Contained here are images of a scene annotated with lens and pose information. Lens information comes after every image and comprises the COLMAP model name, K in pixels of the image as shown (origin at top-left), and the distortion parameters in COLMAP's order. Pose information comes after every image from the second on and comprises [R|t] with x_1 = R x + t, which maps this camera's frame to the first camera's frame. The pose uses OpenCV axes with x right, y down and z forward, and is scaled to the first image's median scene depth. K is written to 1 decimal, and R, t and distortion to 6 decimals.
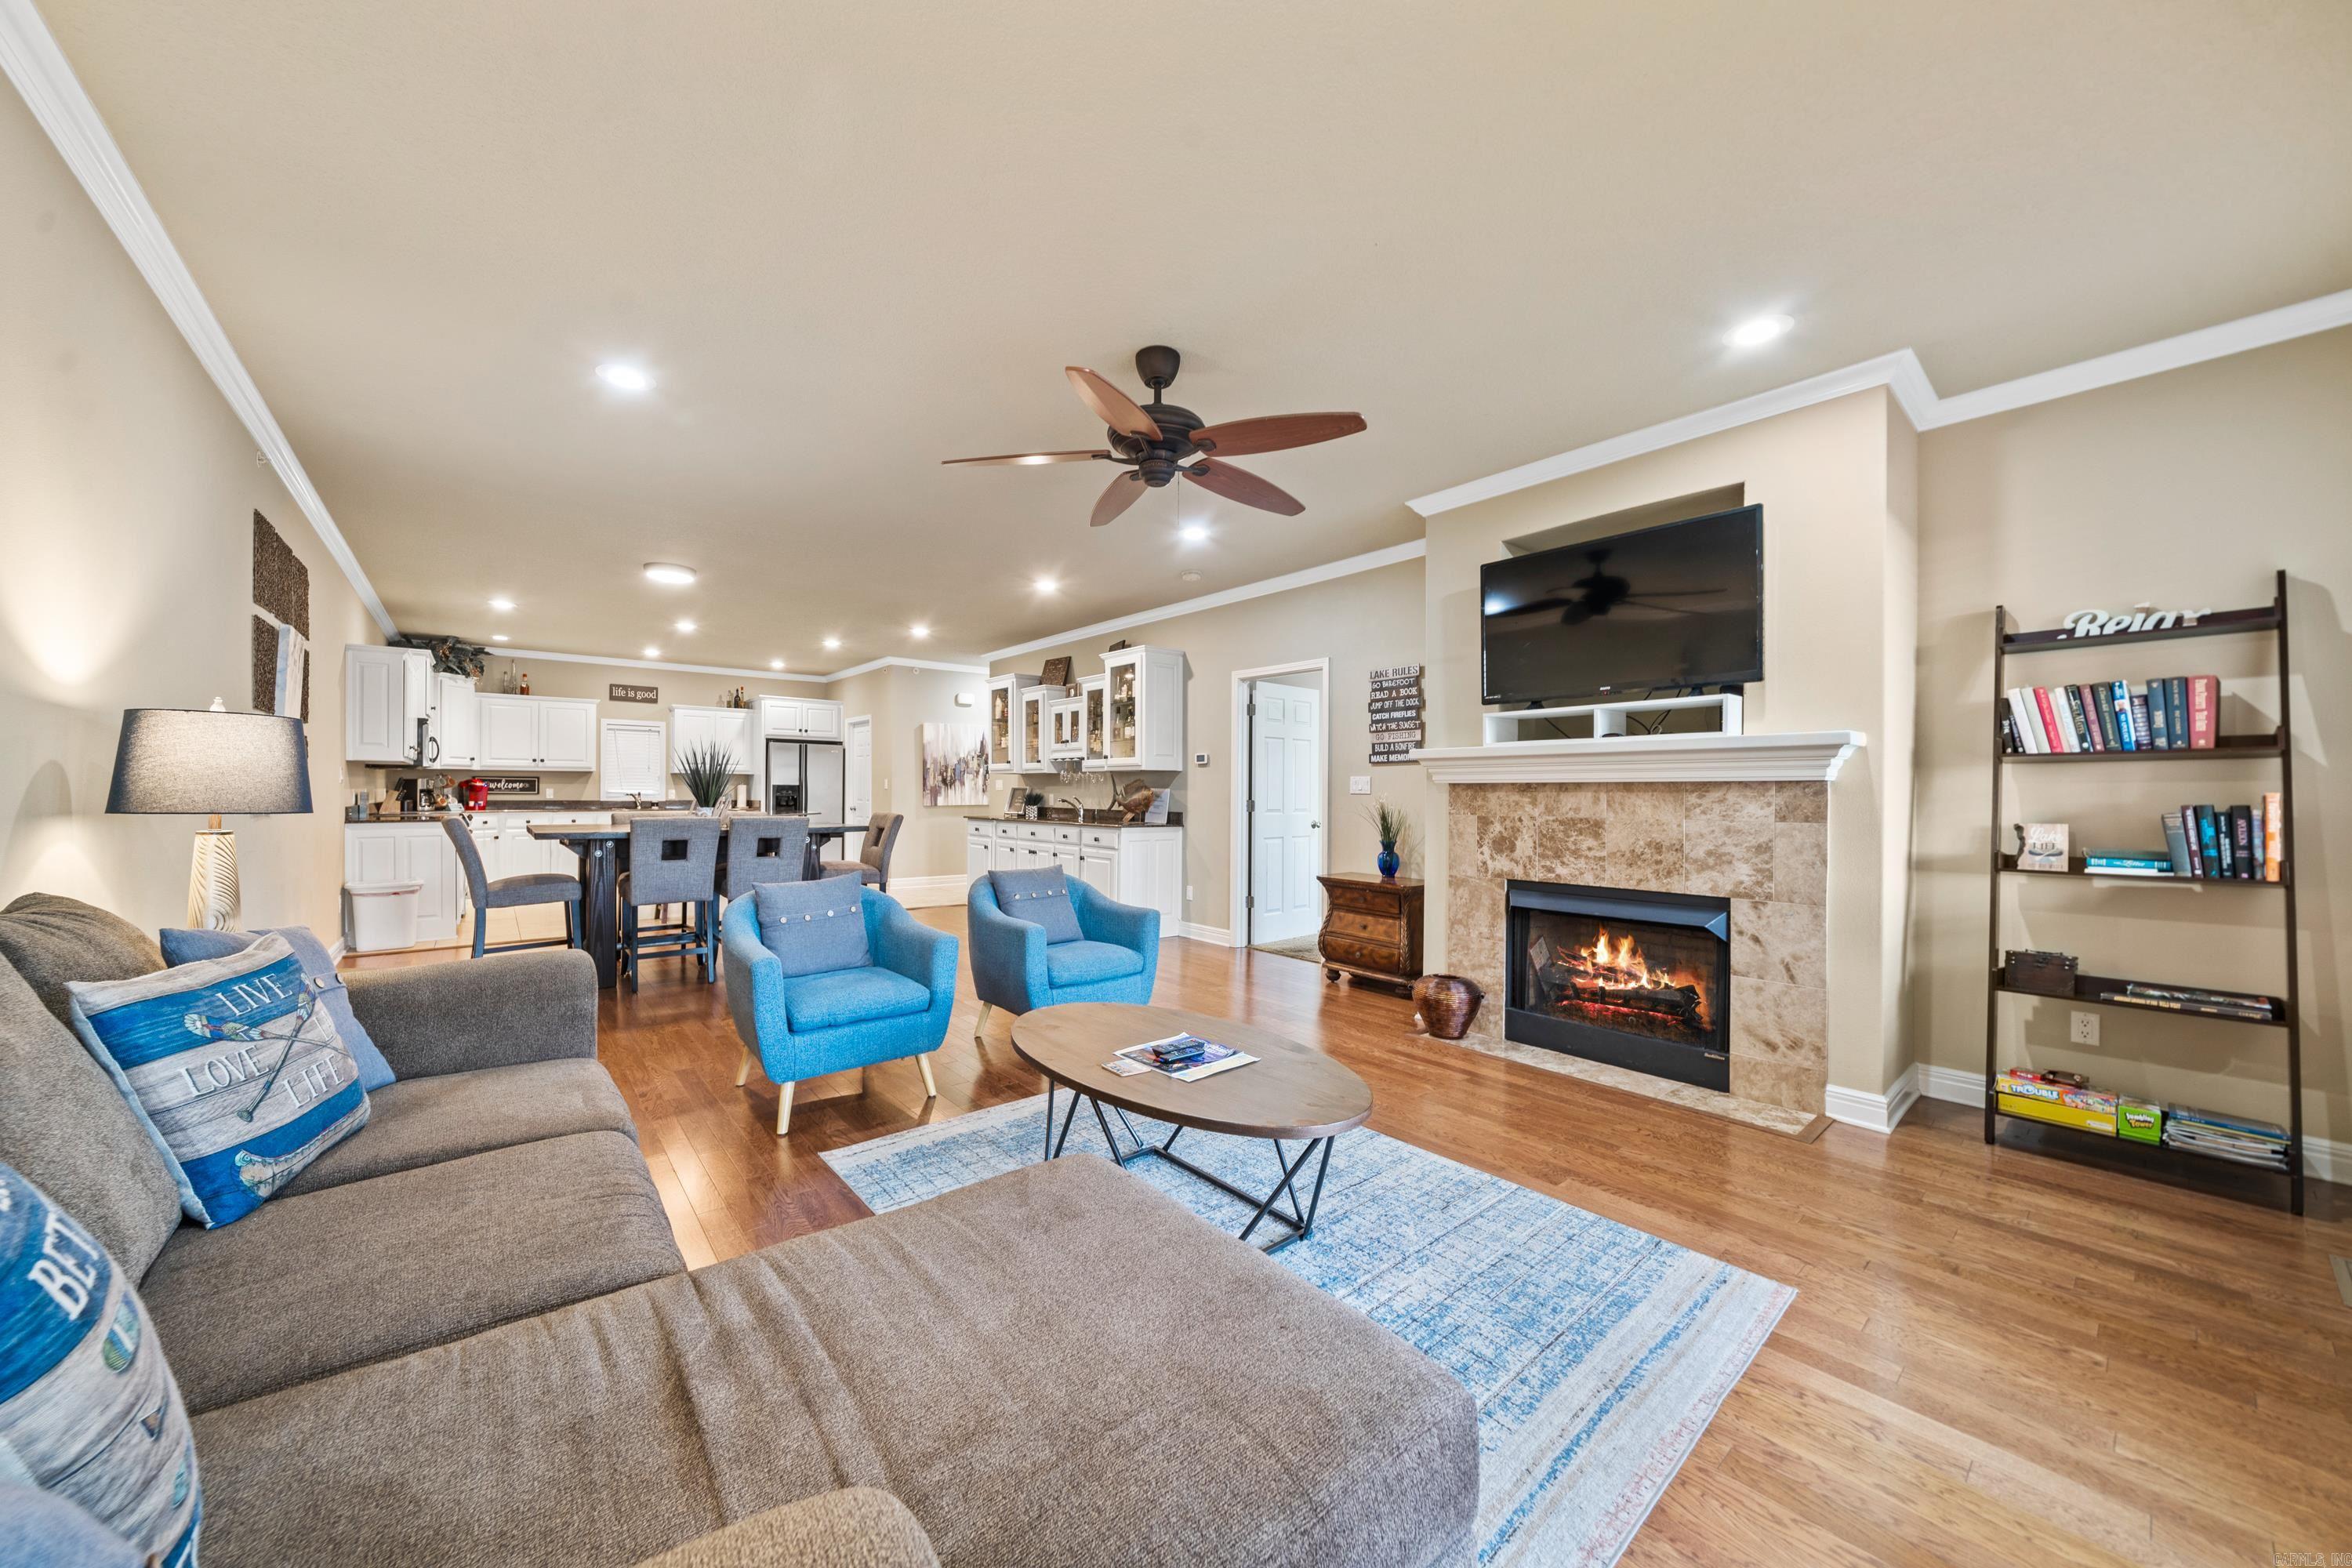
lens RADIAL K [[834.0, 0, 1159.0], [0, 834.0, 788.5], [0, 0, 1]] dist [0.000036, -0.000183]
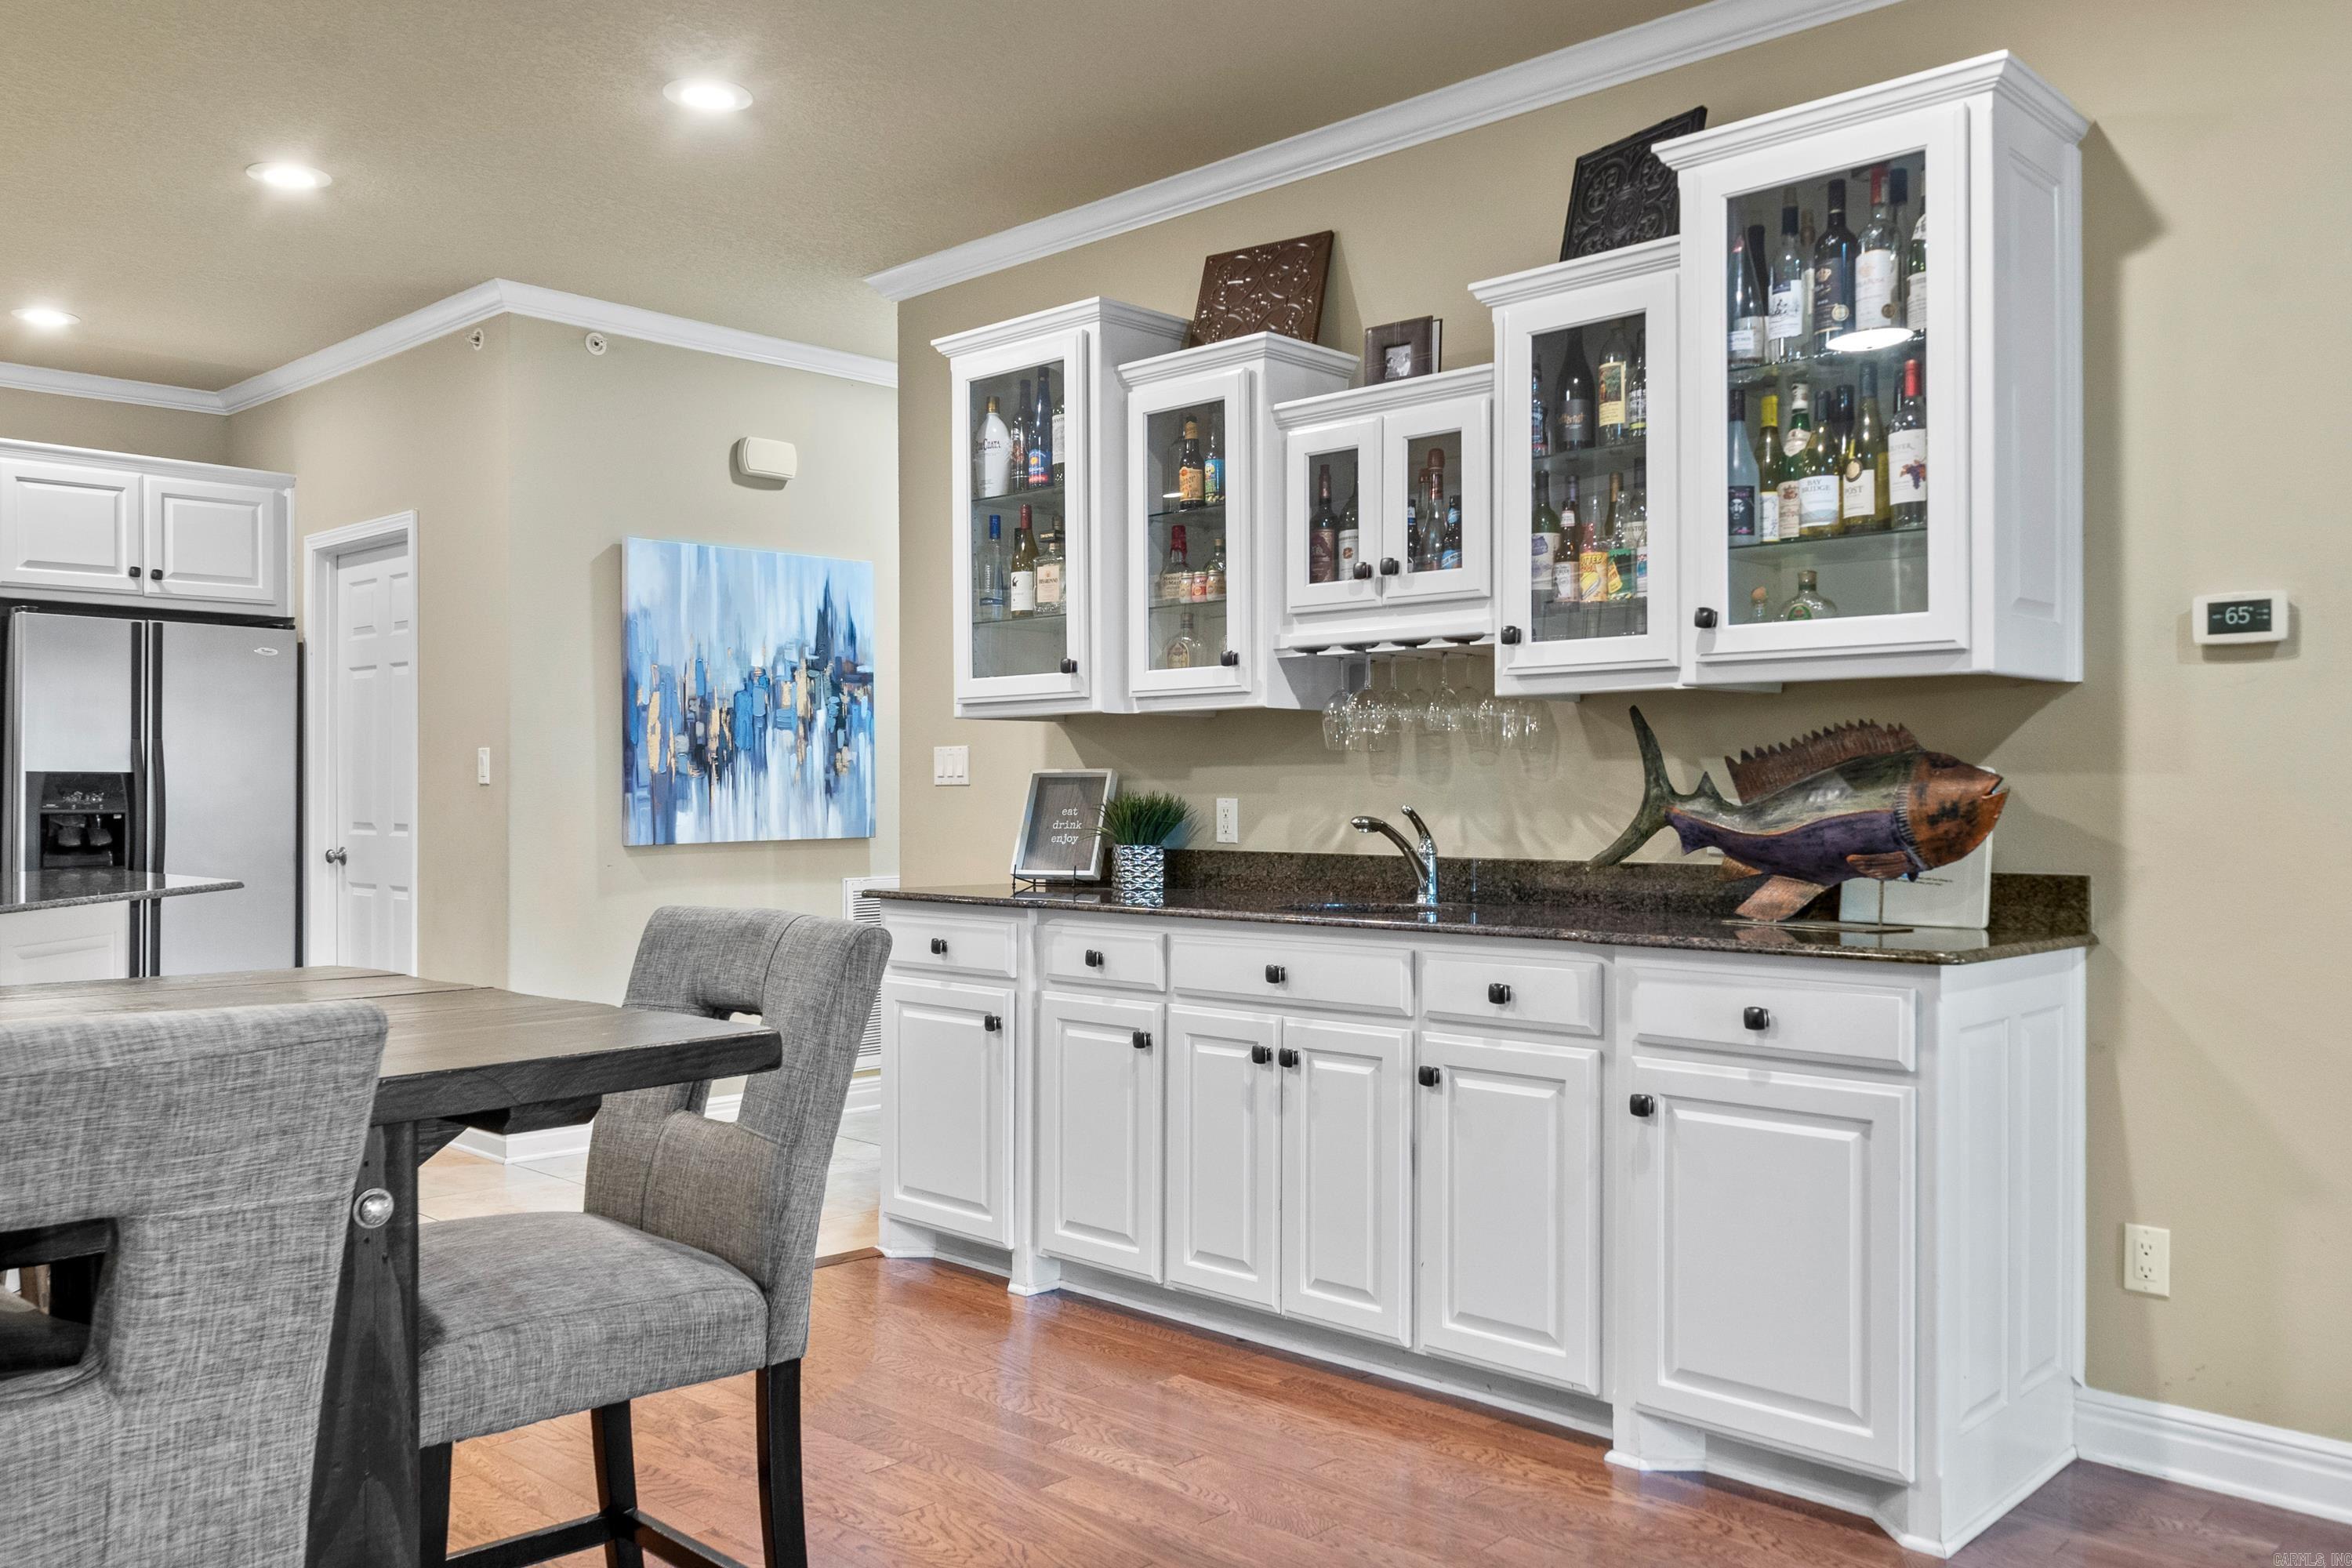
lens RADIAL K [[1842.1, 0, 1173.5], [0, 1842.1, 771.6], [0, 0, 1]] dist [0.002685, -0.000857]
pose [[0.992236, -0.006555, 0.124195, -0.235876], [0.007477, 0.999948, -0.006959, 0.002954], [-0.124143, 0.007834, 0.992233, 0.504335]]
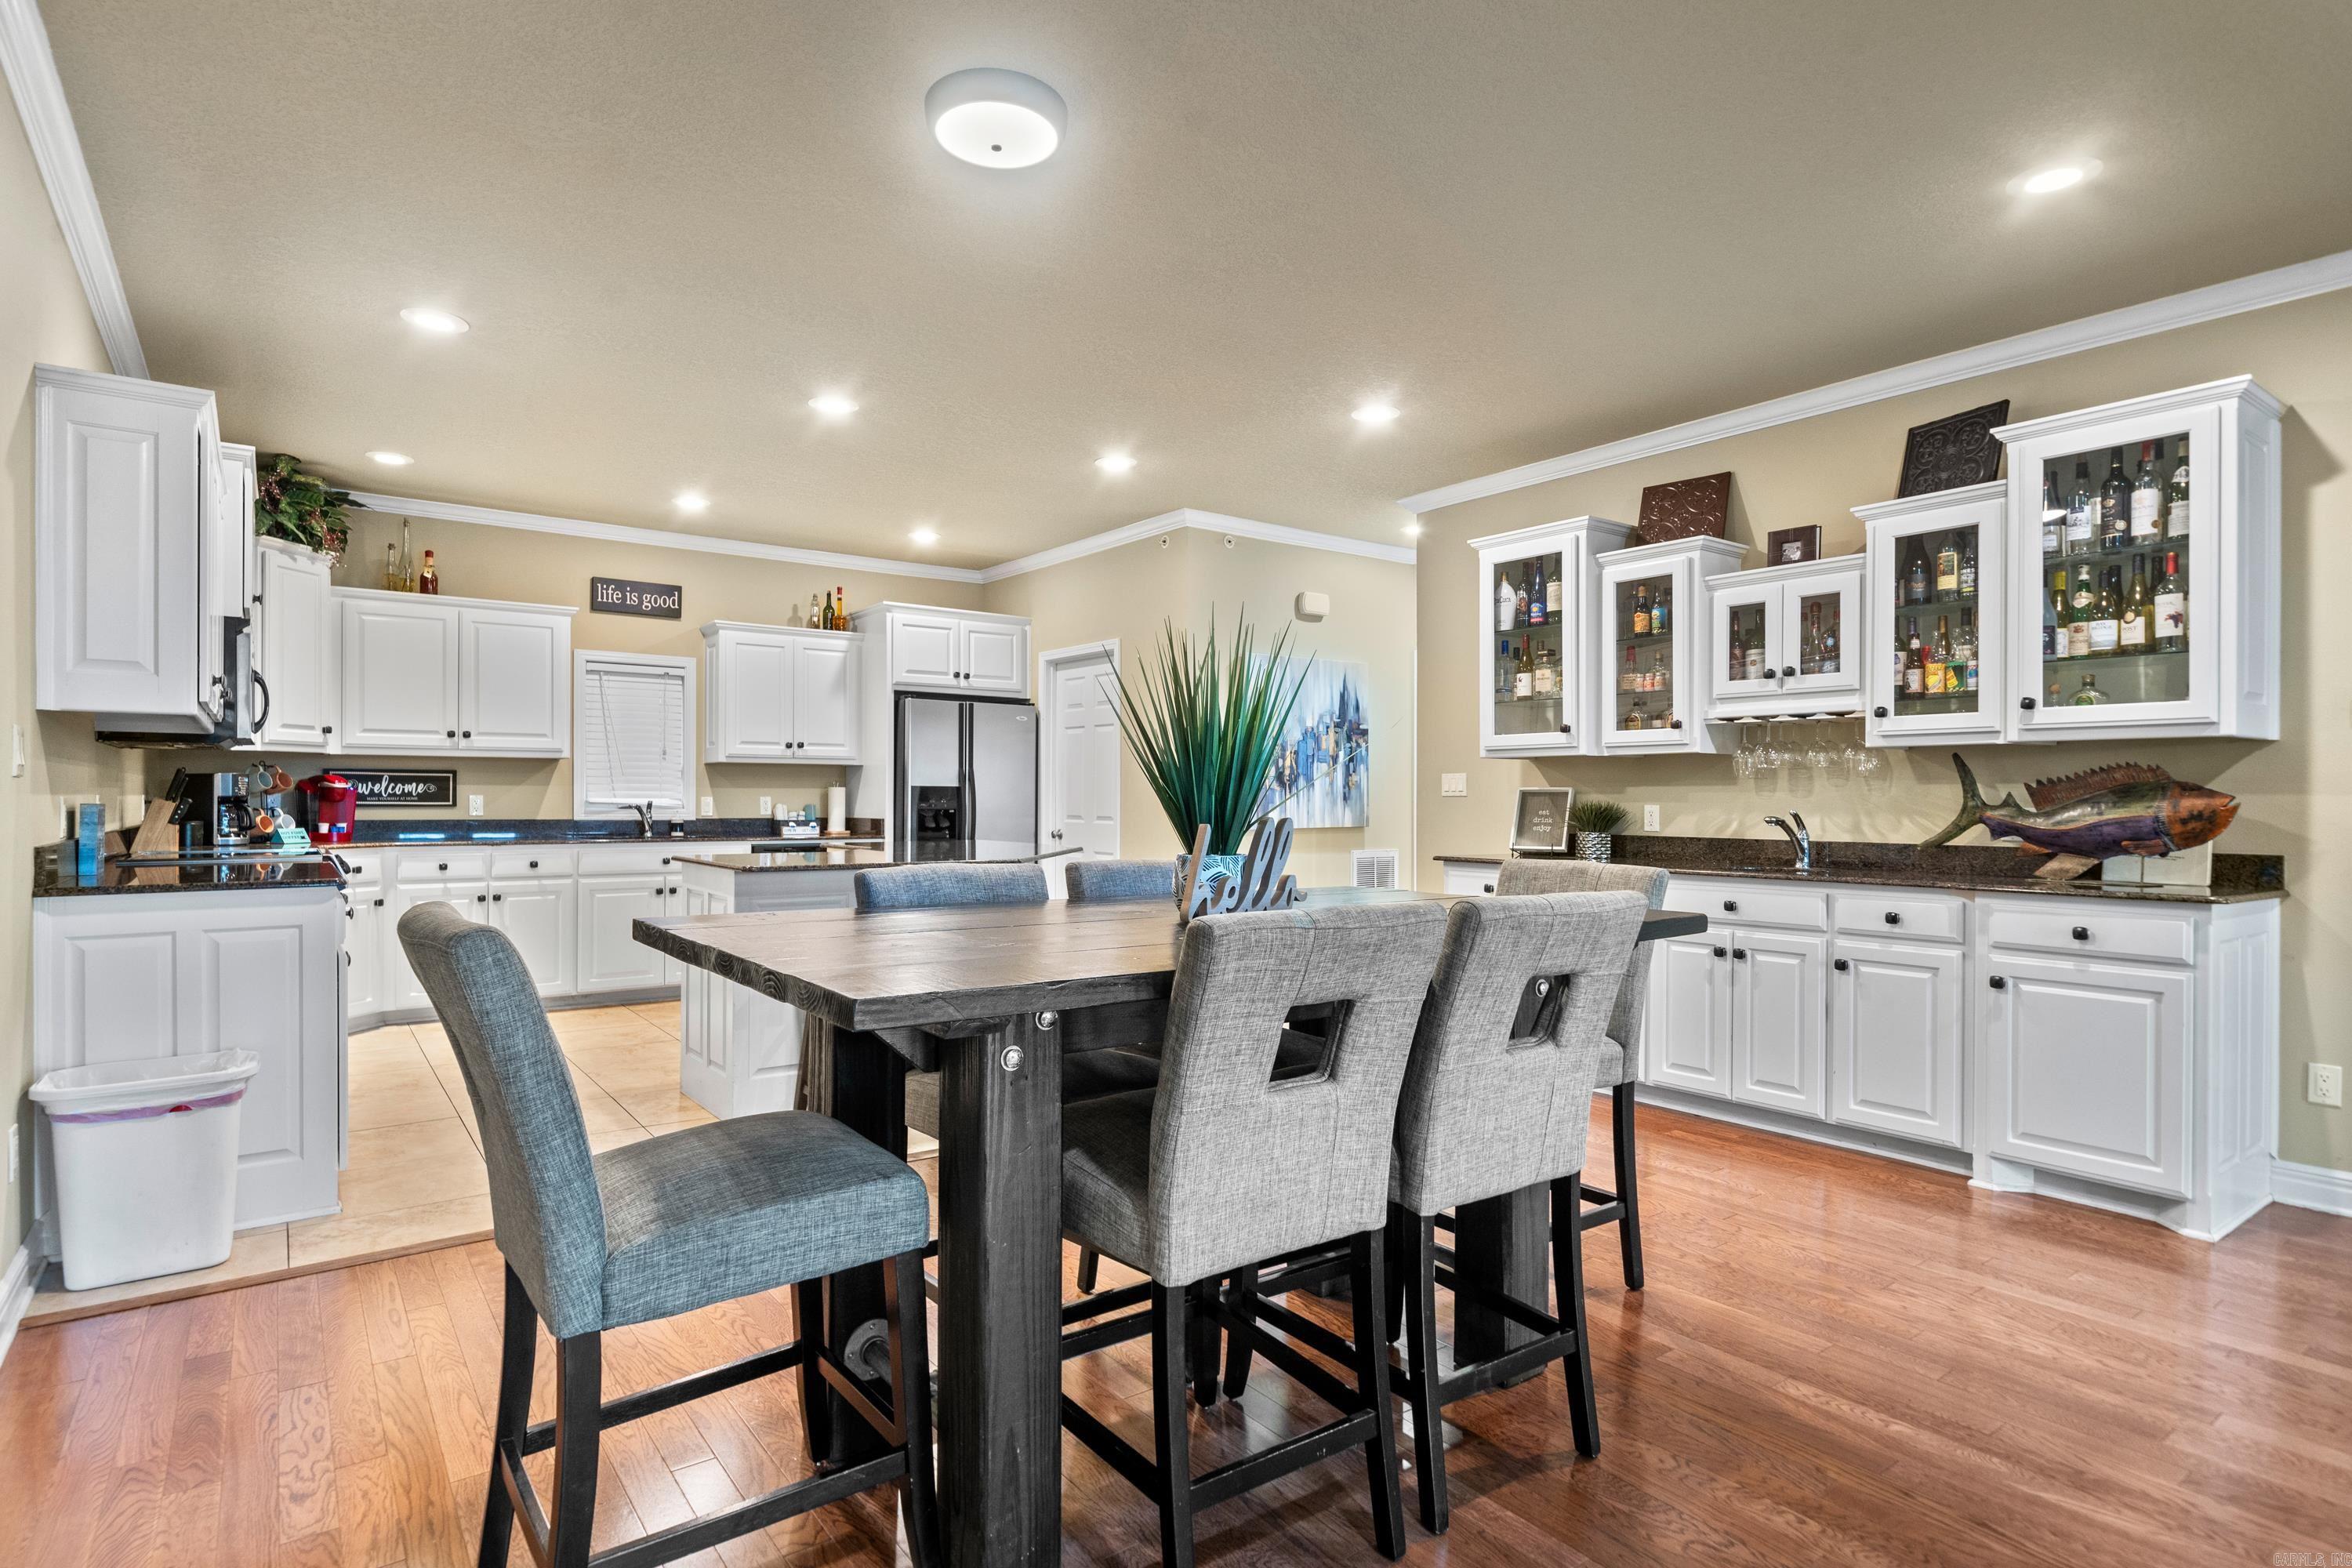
lens RADIAL K [[1217.5, 0, 1169.6], [0, 1217.5, 791.0], [0, 0, 1]] dist [-0.000027, 0.002222]
pose [[0.998982, -0.002372, -0.045058, -0.383068], [0.002239, 0.999993, -0.002984, 0.001064], [0.045065, 0.002881, 0.998980, 0.408832]]
